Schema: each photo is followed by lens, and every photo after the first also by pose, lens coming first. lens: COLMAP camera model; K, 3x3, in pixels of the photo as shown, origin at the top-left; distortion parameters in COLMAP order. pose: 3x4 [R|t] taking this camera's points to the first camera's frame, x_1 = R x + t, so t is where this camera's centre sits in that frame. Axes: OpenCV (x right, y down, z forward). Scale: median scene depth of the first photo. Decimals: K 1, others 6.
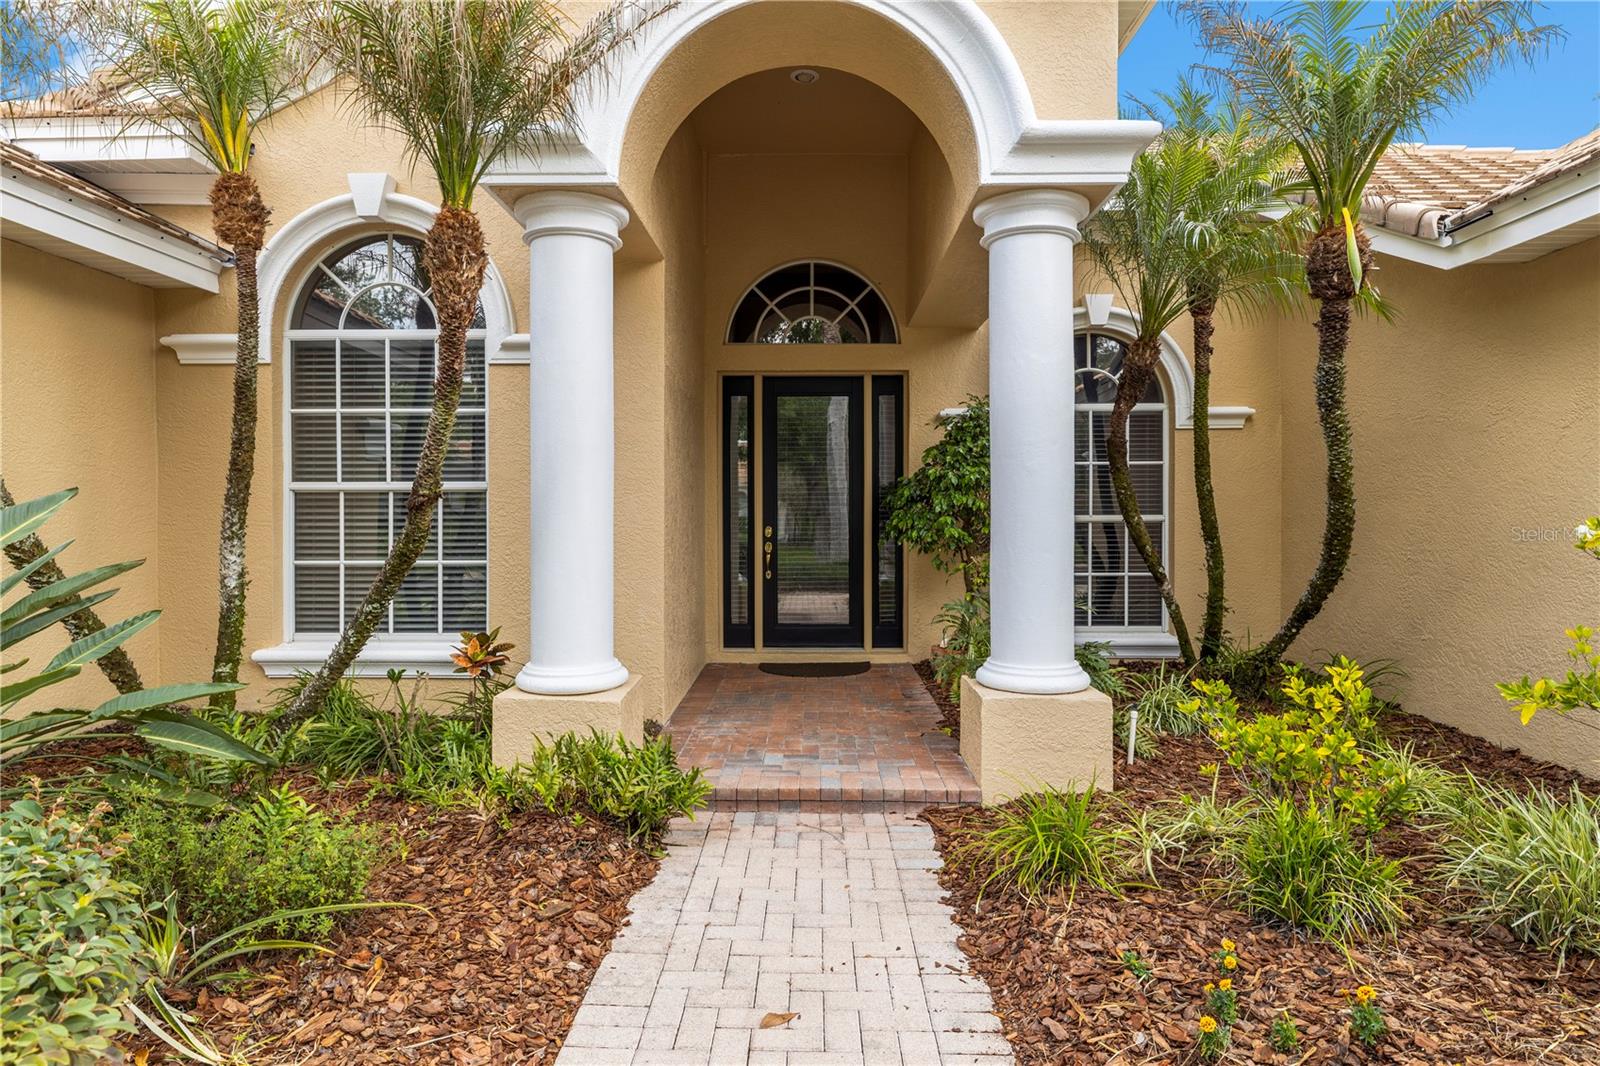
lens RADIAL K [[939.5, 0, 800.0], [0, 939.5, 533.0], [0, 0, 1]] dist [-0.000624, -0.000176]
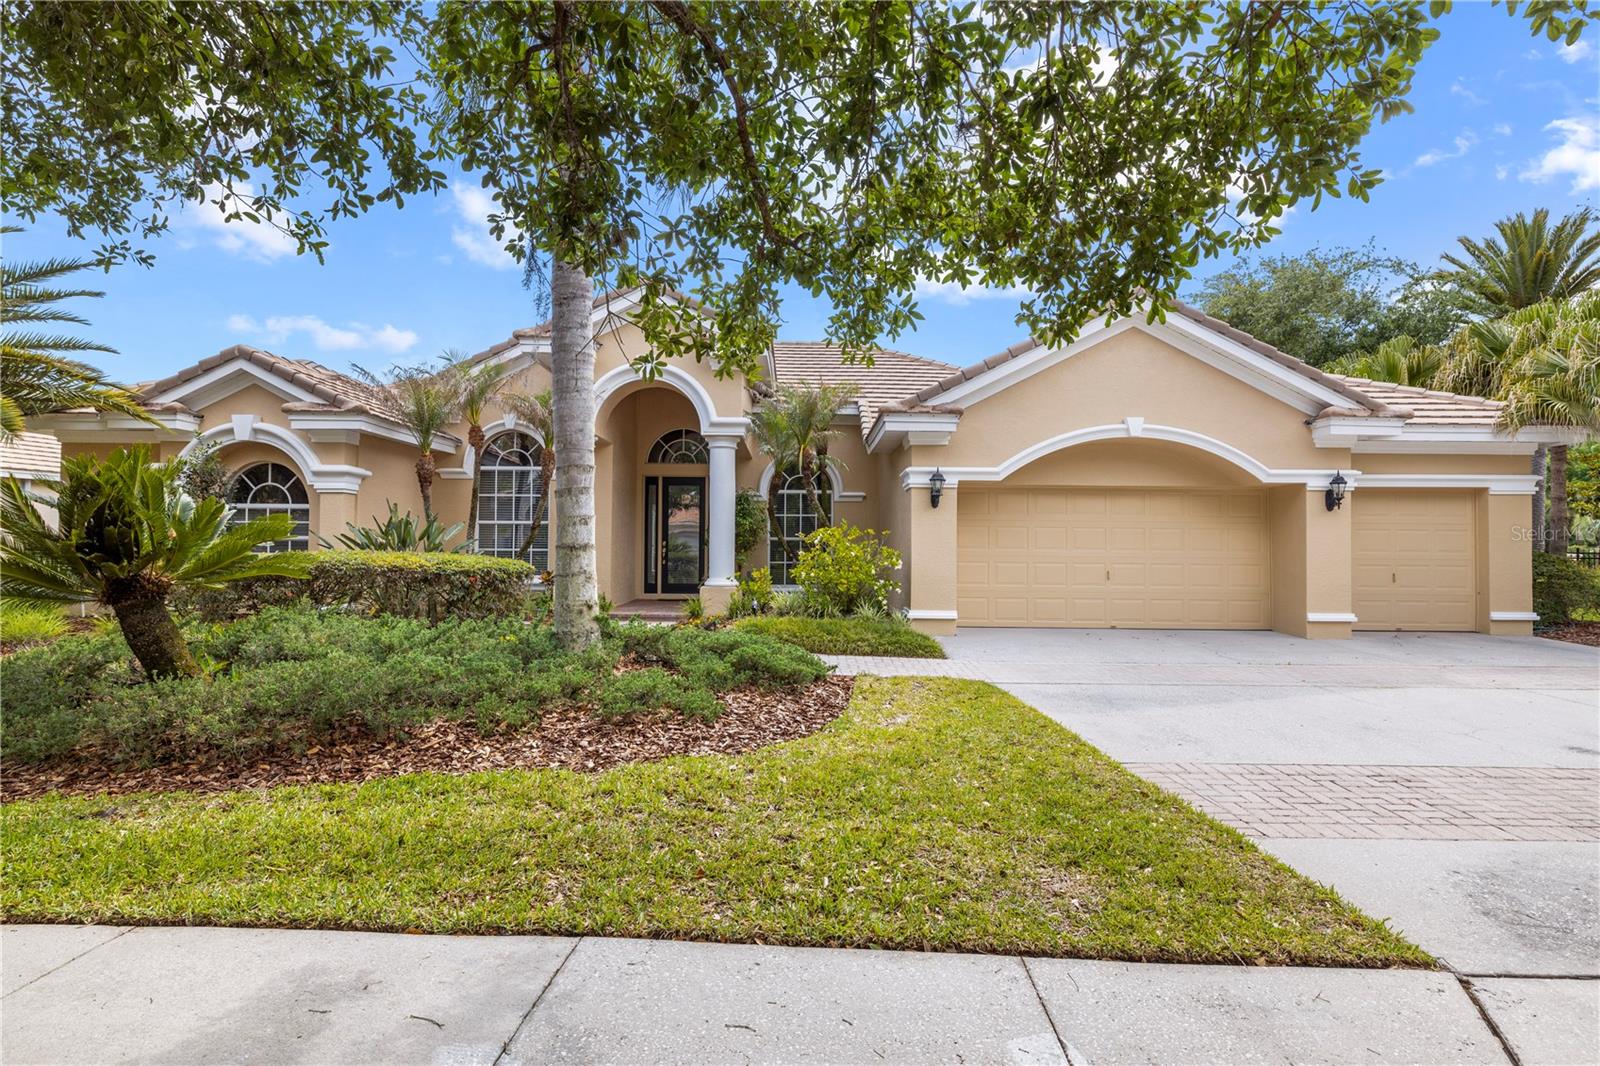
lens RADIAL K [[849.4, 0, 771.2], [0, 849.4, 532.3], [0, 0, 1]] dist [-0.001564, 0.000146]
pose [[0.999680, 0.007684, -0.024087, 0.295091], [-0.008578, 0.999269, -0.037243, 0.048570], [0.023783, 0.037437, 0.999016, -1.148146]]
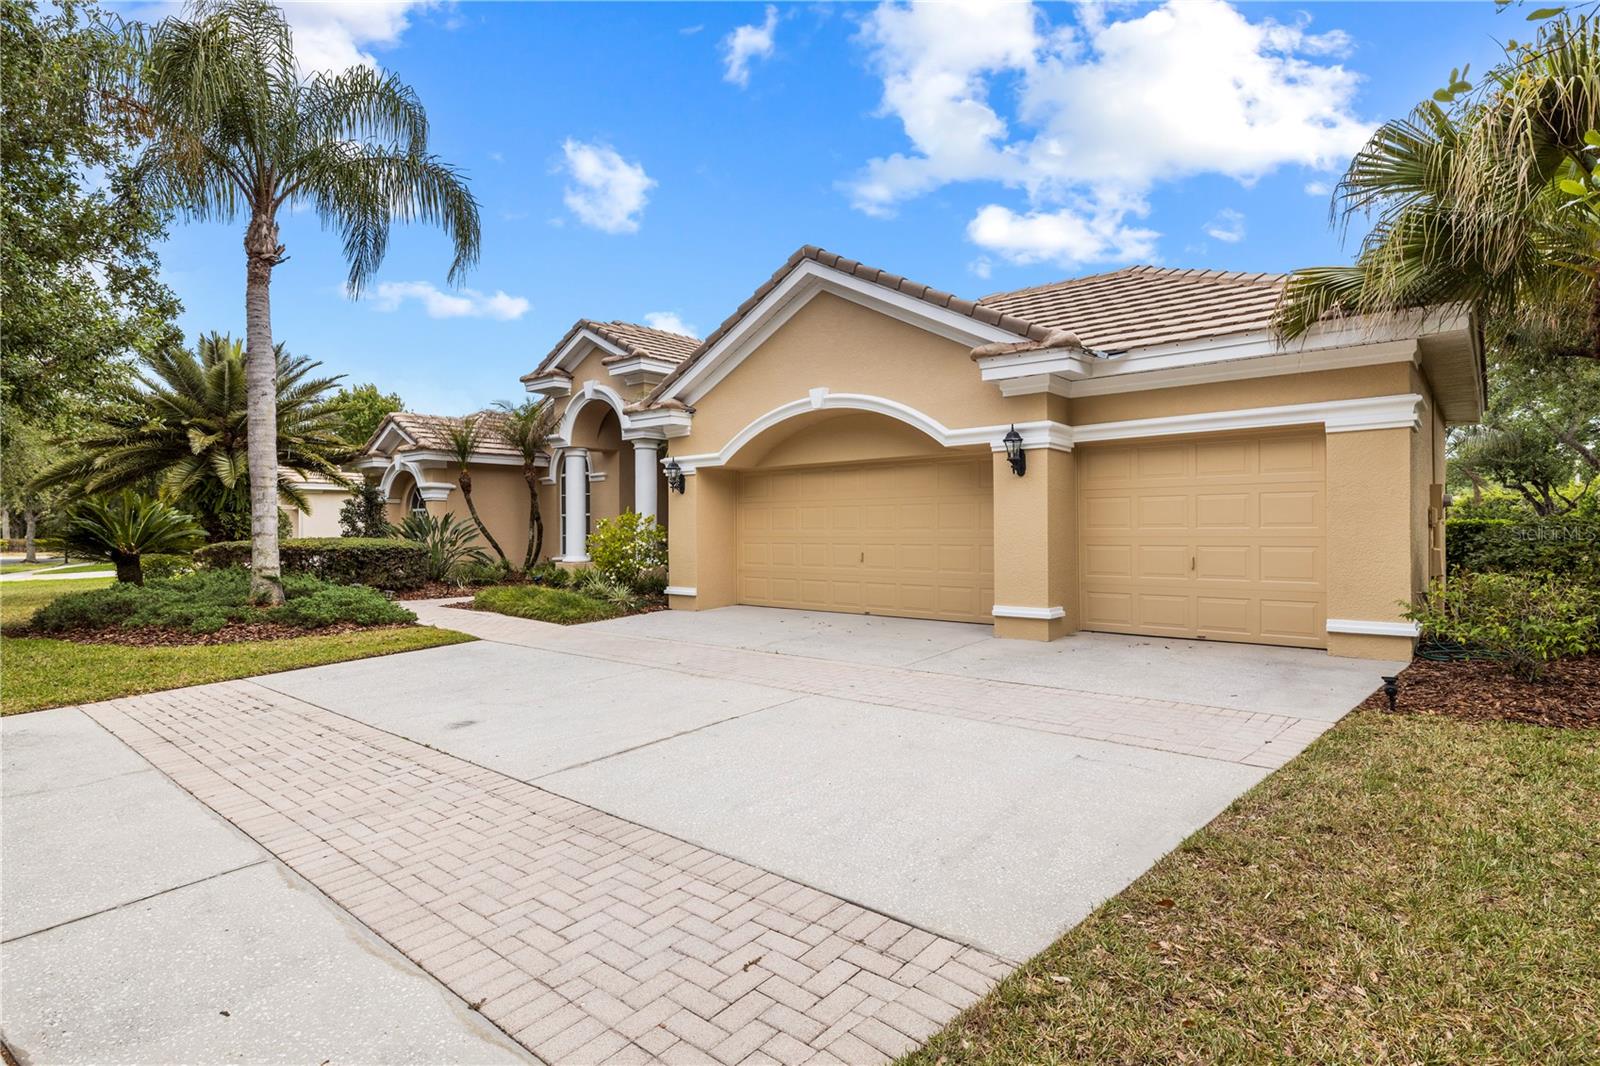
lens RADIAL K [[849.4, 0, 771.2], [0, 849.4, 532.3], [0, 0, 1]] dist [-0.001564, 0.000146]
pose [[0.723852, -0.004515, -0.689940, 1.895271], [-0.004175, 0.999932, -0.010924, 0.037915], [0.689942, 0.010788, 0.723784, -0.688554]]
